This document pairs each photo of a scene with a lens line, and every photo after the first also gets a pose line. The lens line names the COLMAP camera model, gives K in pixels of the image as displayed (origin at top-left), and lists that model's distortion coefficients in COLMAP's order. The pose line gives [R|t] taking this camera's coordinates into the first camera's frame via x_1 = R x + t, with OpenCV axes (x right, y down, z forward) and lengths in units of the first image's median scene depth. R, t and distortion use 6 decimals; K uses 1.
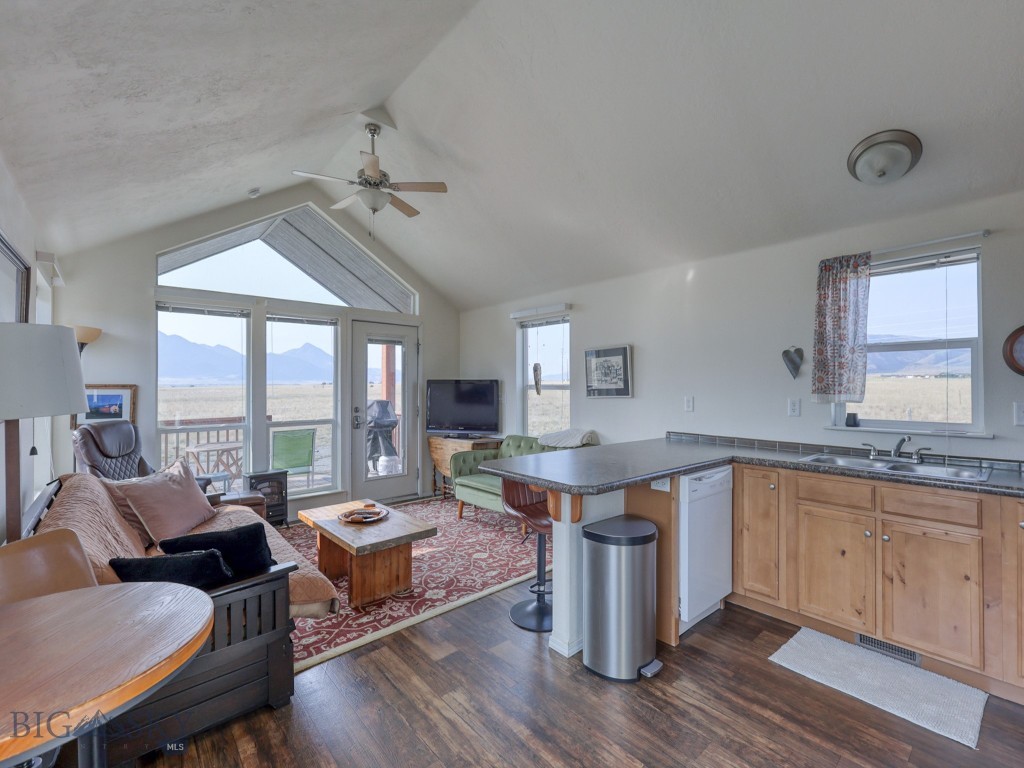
lens RADIAL K [[443.1, 0, 514.8], [0, 443.1, 380.6], [0, 0, 1]] dist [0.002108, 0.000310]
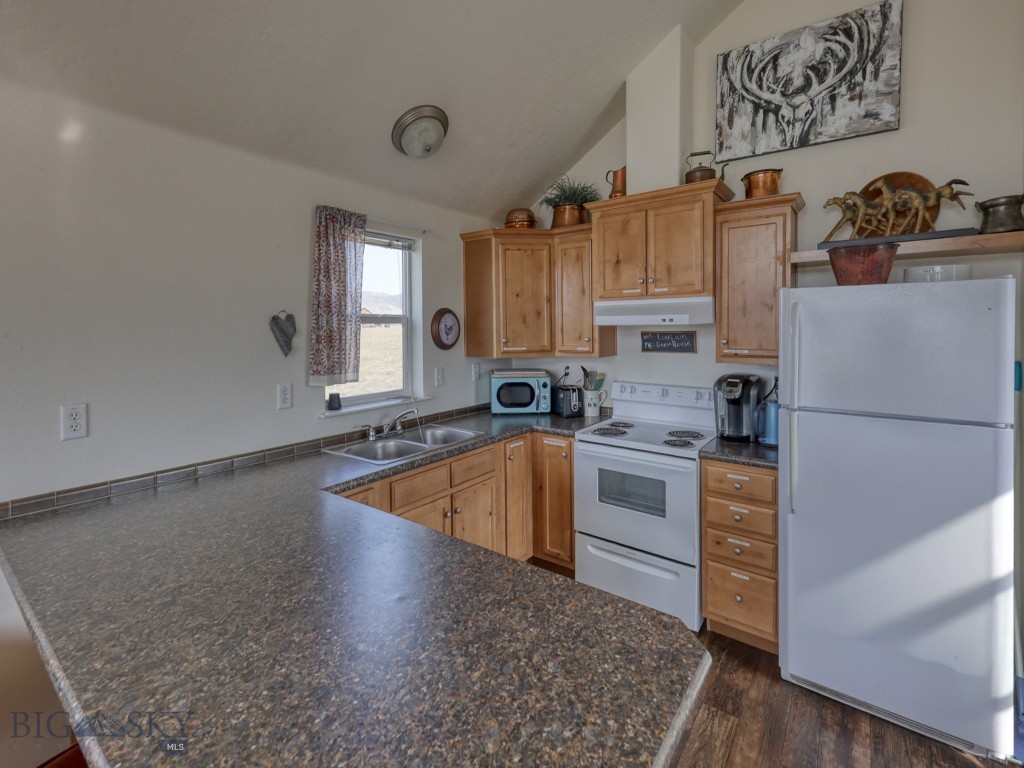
lens RADIAL K [[455.9, 0, 514.9], [0, 455.9, 332.8], [0, 0, 1]] dist [0.001891, 0.000983]
pose [[-0.199668, -0.006964, 0.979839, -0.132032], [-0.004885, 0.999969, 0.006112, -0.038658], [-0.979851, -0.003566, -0.199696, 0.621048]]
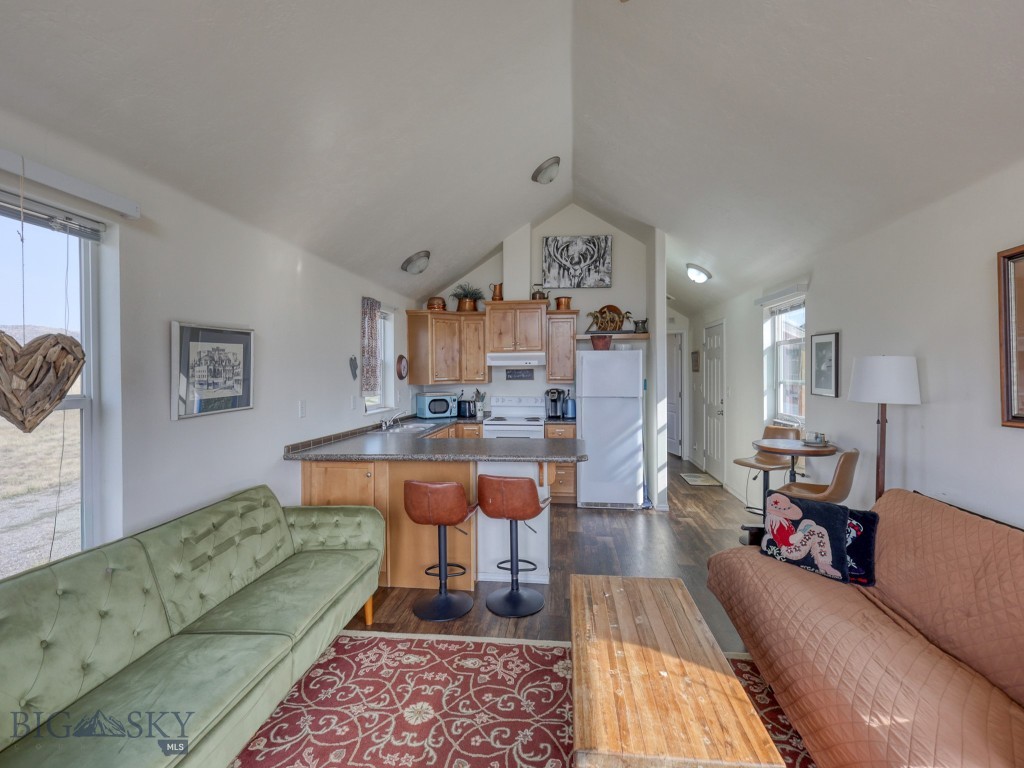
lens RADIAL K [[443.1, 0, 514.8], [0, 443.1, 380.6], [0, 0, 1]] dist [0.002108, 0.000310]
pose [[-0.658472, -0.004274, 0.752593, -0.521132], [-0.000492, 0.999986, 0.005249, -0.008312], [-0.752605, 0.003086, -0.658465, 1.189910]]
